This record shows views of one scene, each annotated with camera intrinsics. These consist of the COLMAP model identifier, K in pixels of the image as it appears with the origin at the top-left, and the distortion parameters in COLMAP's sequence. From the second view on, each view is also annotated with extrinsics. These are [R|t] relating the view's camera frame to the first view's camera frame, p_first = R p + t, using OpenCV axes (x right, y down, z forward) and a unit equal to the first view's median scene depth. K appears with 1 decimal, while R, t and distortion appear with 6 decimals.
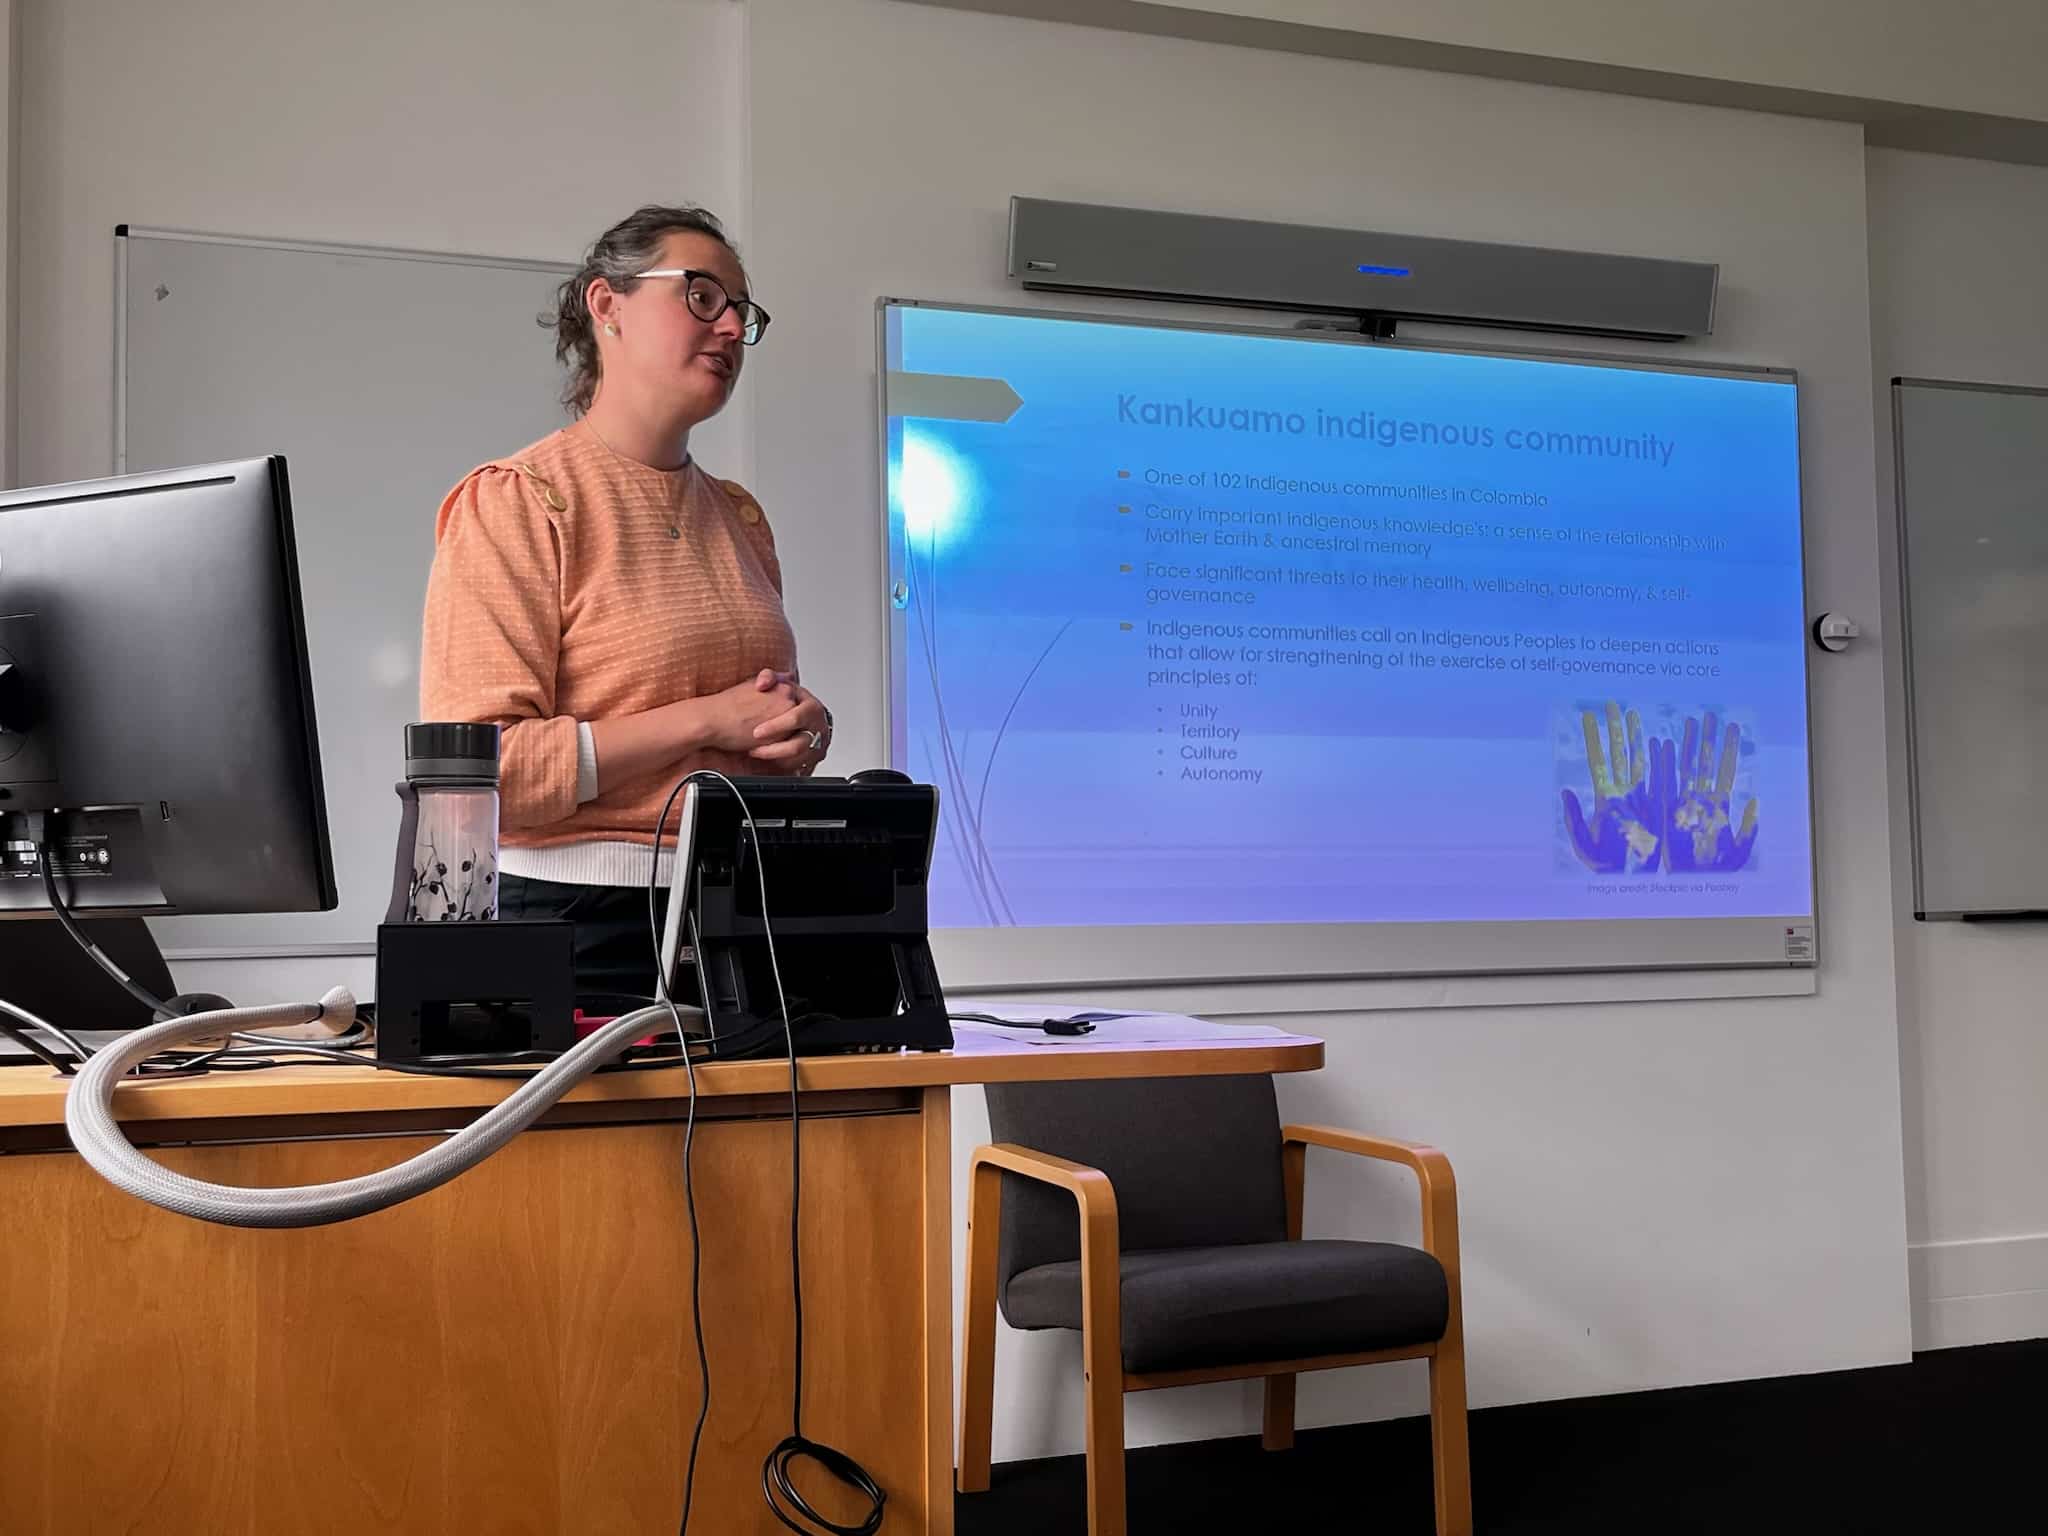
lens RADIAL K [[2097.2, 0, 986.8], [0, 2097.2, 755.3], [0, 0, 1]] dist [0.016570, 0.000000]
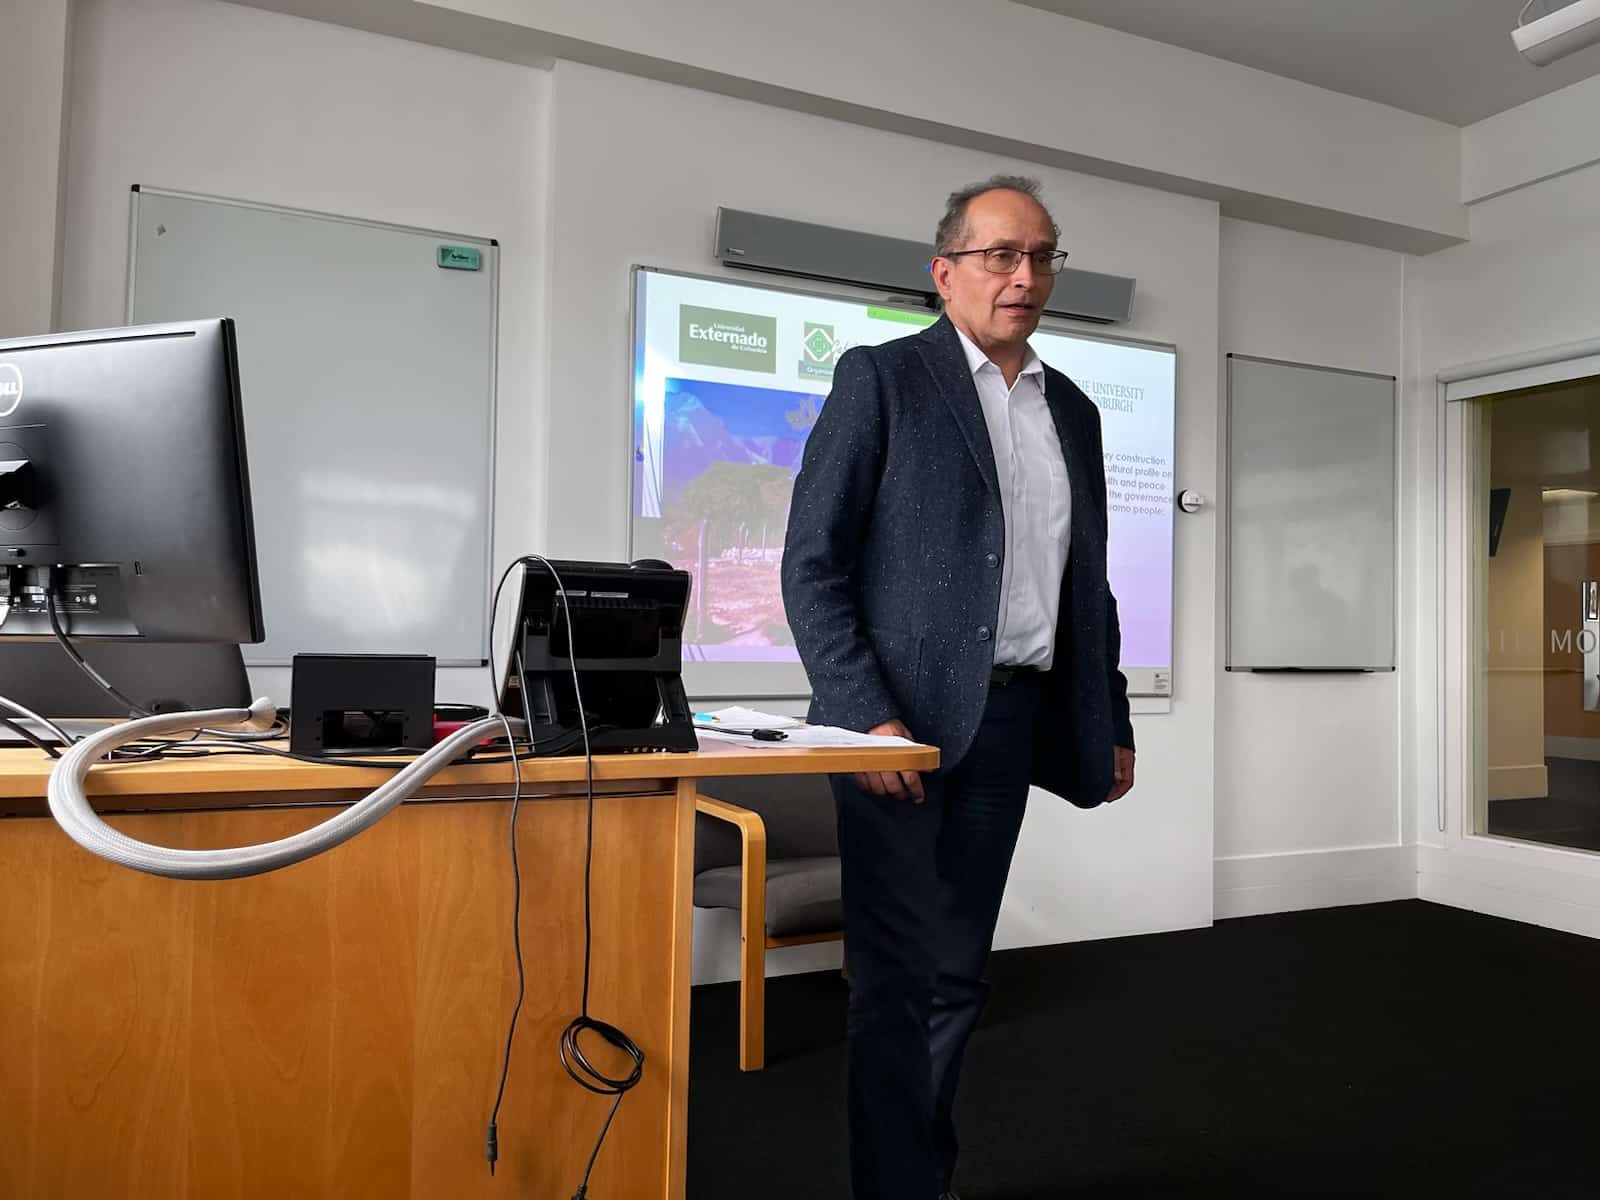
lens RADIAL K [[1211.5, 0, 798.7], [0, 1211.5, 592.5], [0, 0, 1]] dist [0.032735, -0.047884]
pose [[0.993606, 0.035831, 0.107066, -0.036305], [-0.038948, 0.998872, 0.027165, 0.002661], [-0.105972, -0.031162, 0.993881, 0.133964]]
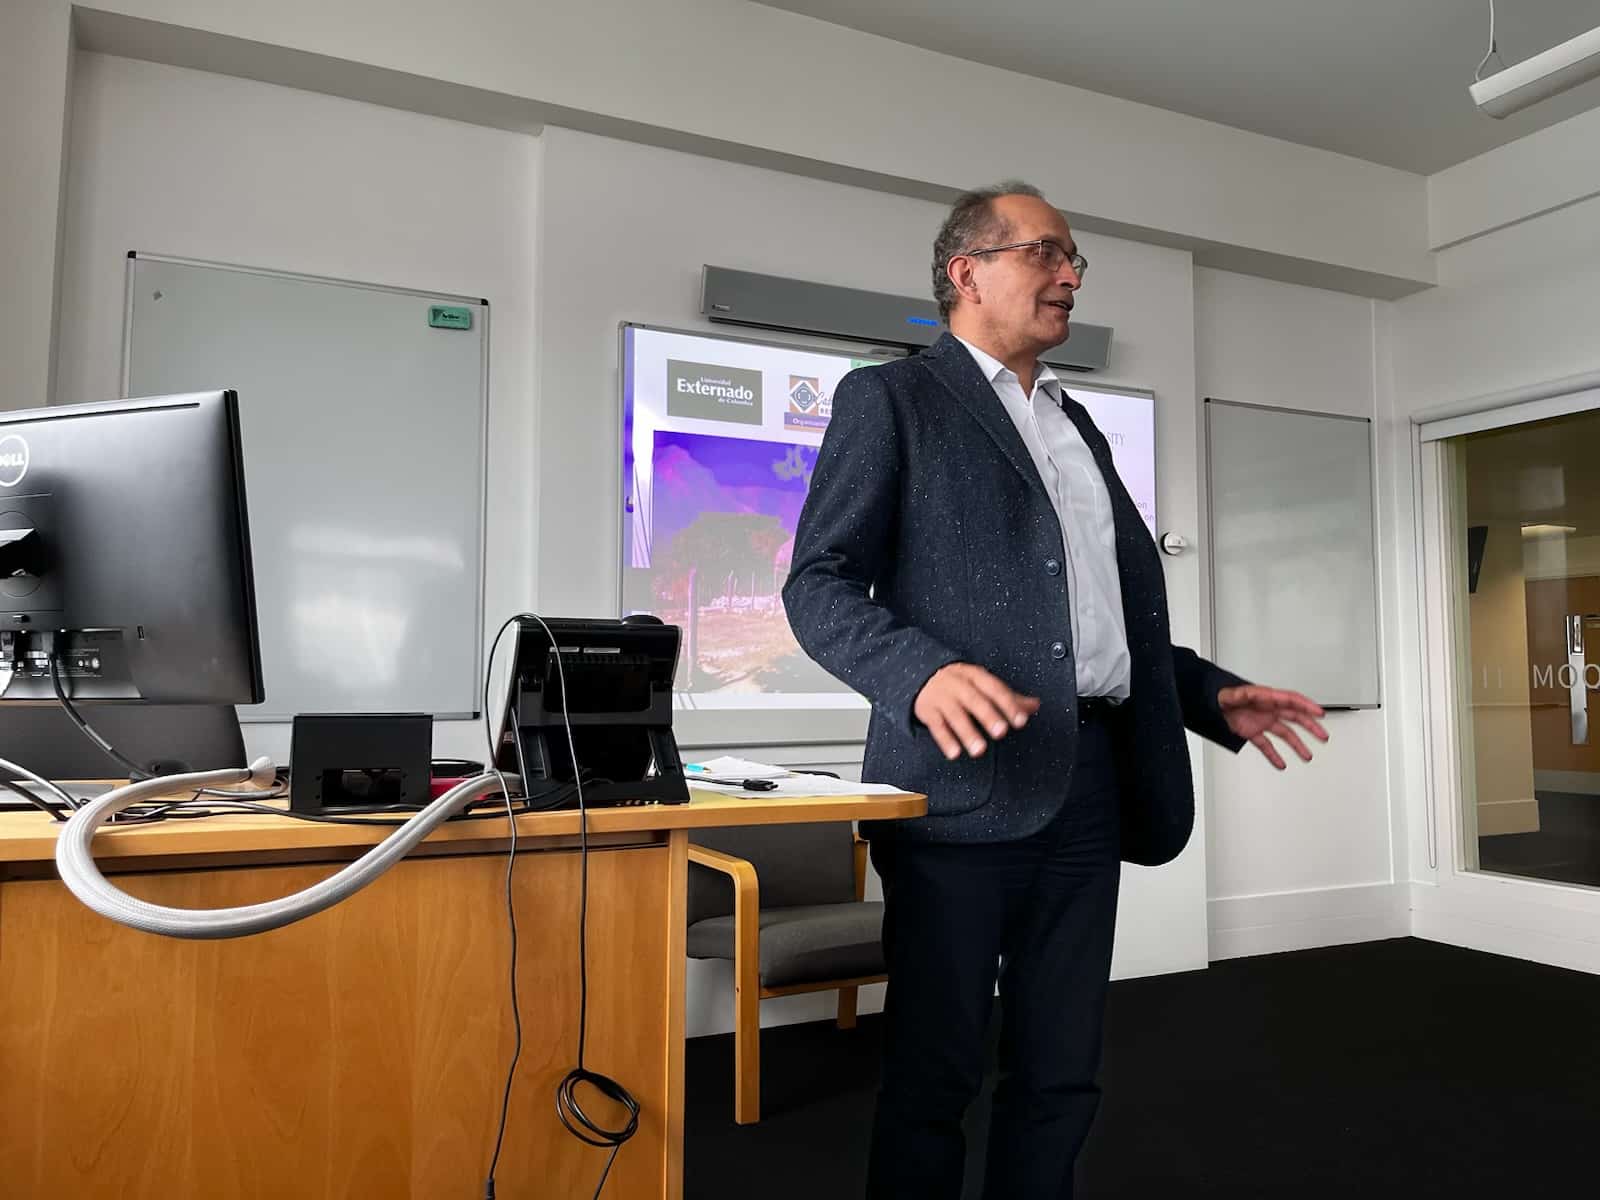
lens RADIAL K [[1211.5, 0, 798.2], [0, 1211.5, 583.3], [0, 0, 1]] dist [0.032735, -0.047884]
pose [[0.993234, 0.025085, 0.113389, -0.036666], [-0.023255, 0.999578, -0.017435, -0.003443], [-0.113778, 0.014680, 0.993398, 0.111217]]
